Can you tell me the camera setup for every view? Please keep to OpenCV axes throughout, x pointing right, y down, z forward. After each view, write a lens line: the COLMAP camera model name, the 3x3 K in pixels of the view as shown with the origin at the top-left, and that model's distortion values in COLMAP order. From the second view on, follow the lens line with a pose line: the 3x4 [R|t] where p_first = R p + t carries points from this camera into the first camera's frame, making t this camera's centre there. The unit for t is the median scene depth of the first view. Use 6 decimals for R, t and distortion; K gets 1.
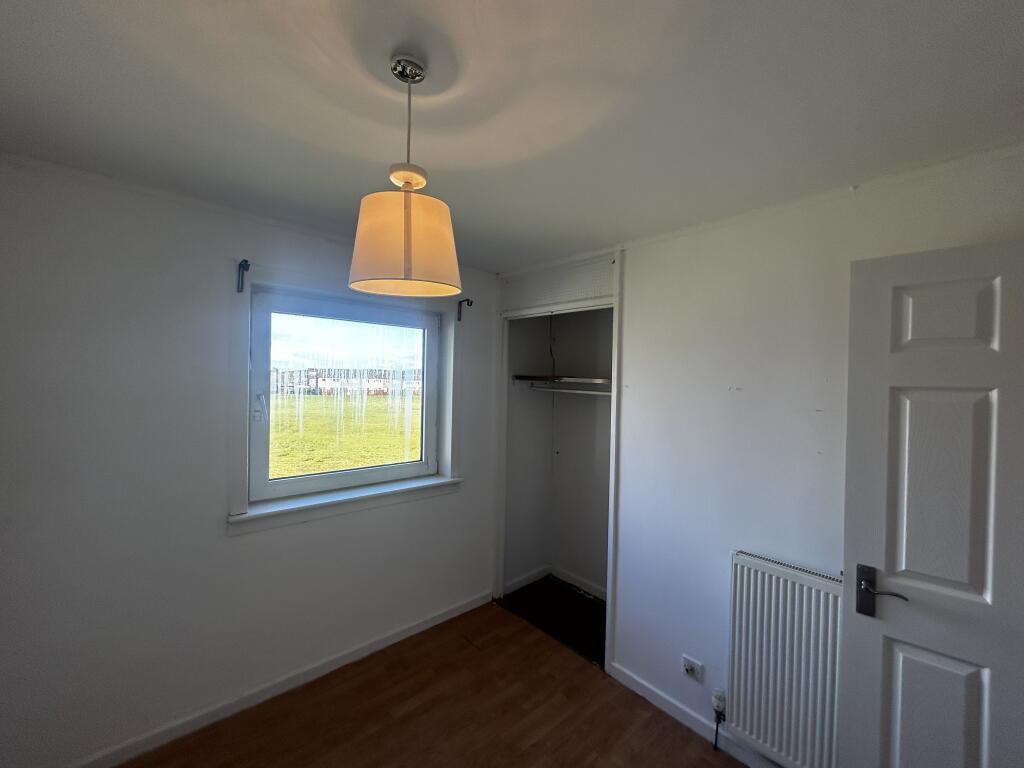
lens RADIAL K [[413.3, 0, 509.4], [0, 413.3, 379.6], [0, 0, 1]] dist [0.003533, -0.000791]
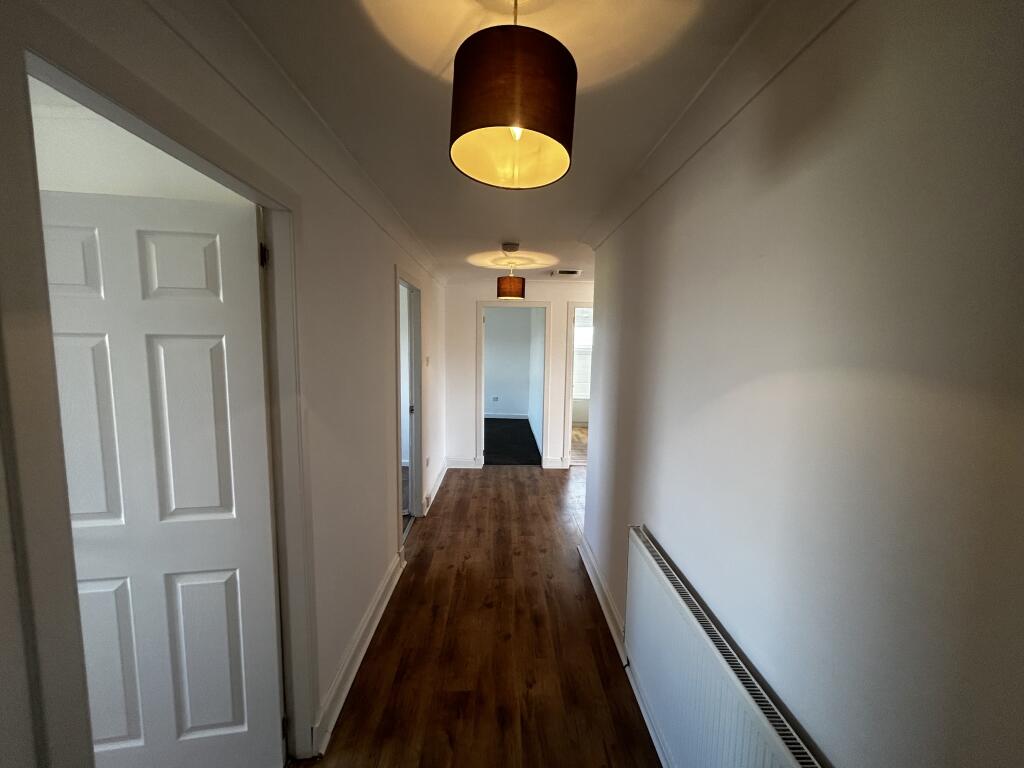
lens RADIAL K [[413.3, 0, 522.7], [0, 413.3, 381.9], [0, 0, 1]] dist [0.003533, -0.000791]
pose [[0.654890, -0.096693, 0.749513, 0.790223], [0.005396, 0.992354, 0.123307, 0.011508], [-0.755705, -0.076708, 0.650405, -0.343333]]
